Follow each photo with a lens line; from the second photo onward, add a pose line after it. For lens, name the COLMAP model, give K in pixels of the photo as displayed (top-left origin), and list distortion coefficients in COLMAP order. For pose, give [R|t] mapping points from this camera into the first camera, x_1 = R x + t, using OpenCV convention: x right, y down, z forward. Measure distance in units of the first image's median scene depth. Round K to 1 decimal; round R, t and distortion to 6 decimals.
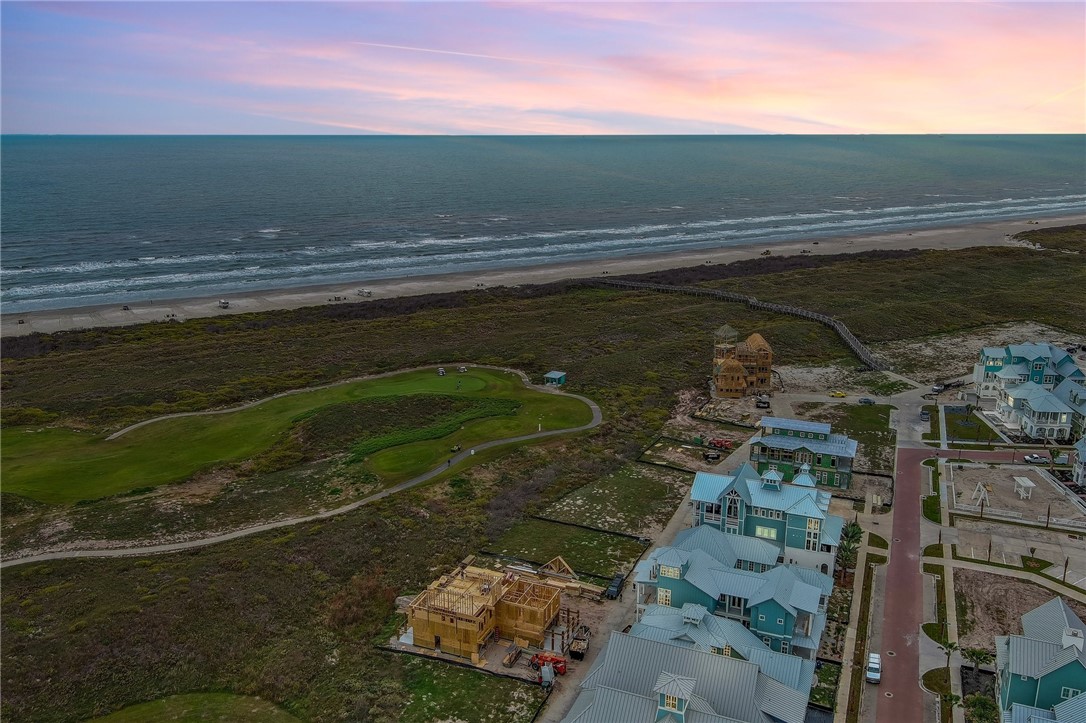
lens RADIAL K [[868.3, 0, 542.3], [0, 868.3, 348.8], [0, 0, 1]] dist [0.032449, -0.051315]
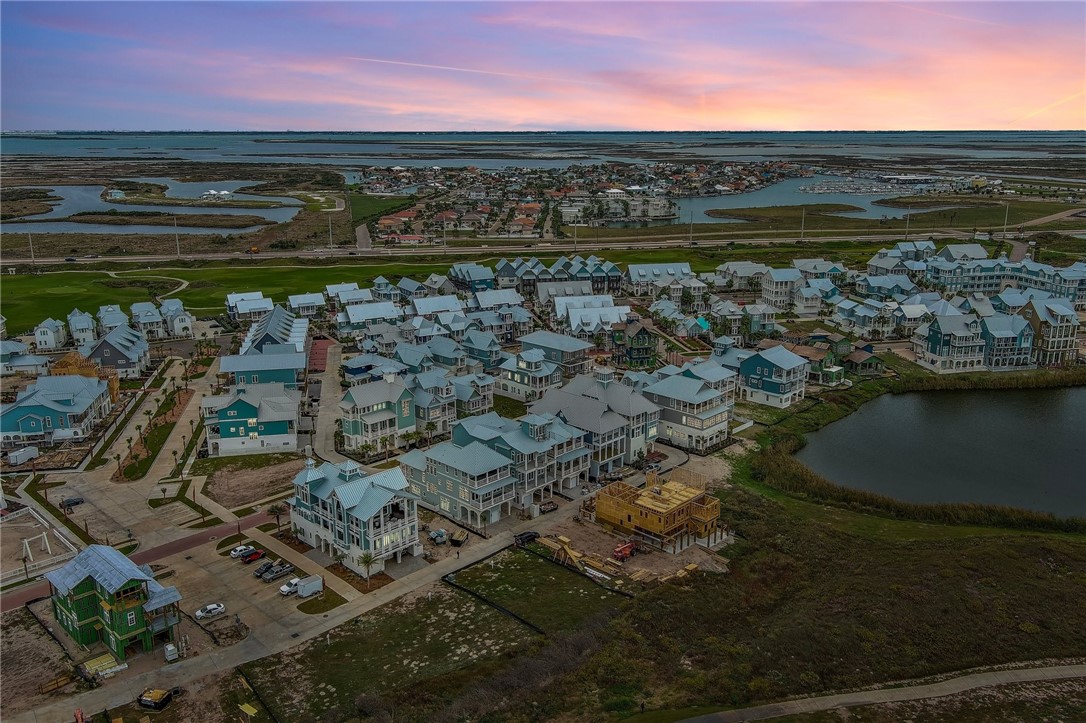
lens RADIAL K [[868.3, 0, 542.3], [0, 868.3, 348.8], [0, 0, 1]] dist [0.032449, -0.051315]
pose [[-0.932771, -0.088256, 0.349497, -0.224259], [0.087422, 0.885231, 0.456862, -0.327884], [-0.349707, 0.456702, -0.818003, 1.342474]]
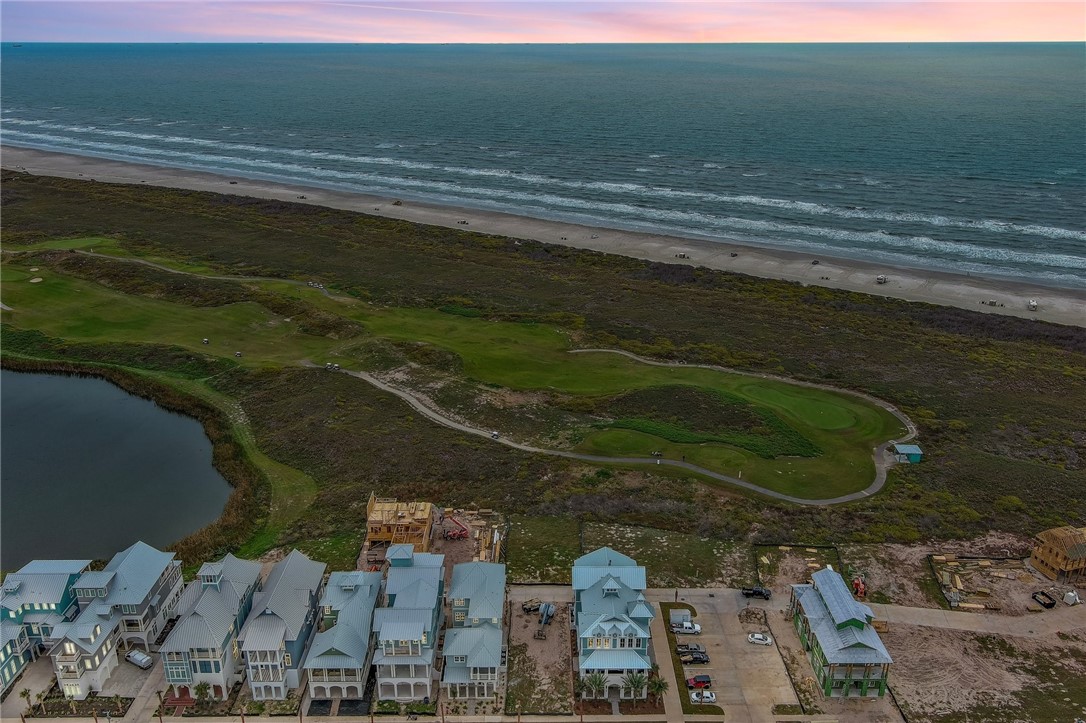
lens RADIAL K [[850.3, 0, 543.0], [0, 850.3, 361.5], [0, 0, 1]] dist [0.030954, -0.033853]
pose [[0.390504, 0.323962, -0.861717, 0.793852], [-0.223322, 0.941413, 0.252722, -0.256514], [0.893104, 0.093751, 0.439973, 0.382840]]
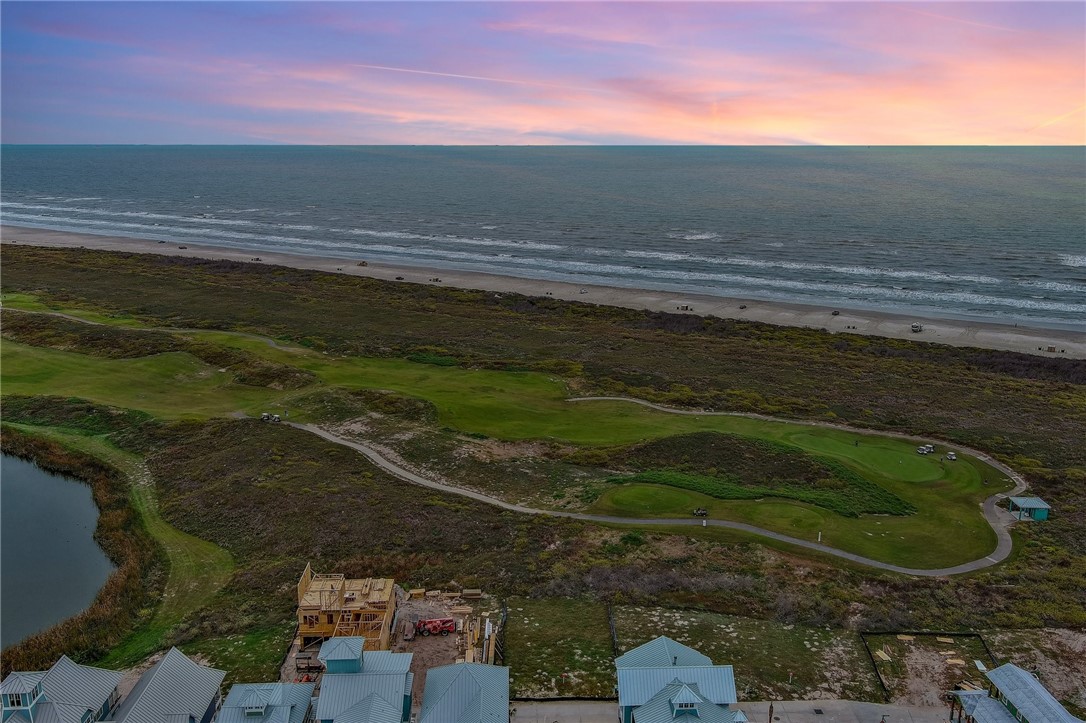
lens RADIAL K [[868.3, 0, 542.3], [0, 868.3, 348.8], [0, 0, 1]] dist [0.032449, -0.051315]
pose [[0.421199, 0.209261, -0.882497, 0.571593], [-0.220445, 0.967461, 0.124194, -0.114701], [0.879770, 0.142231, 0.453624, 0.479191]]
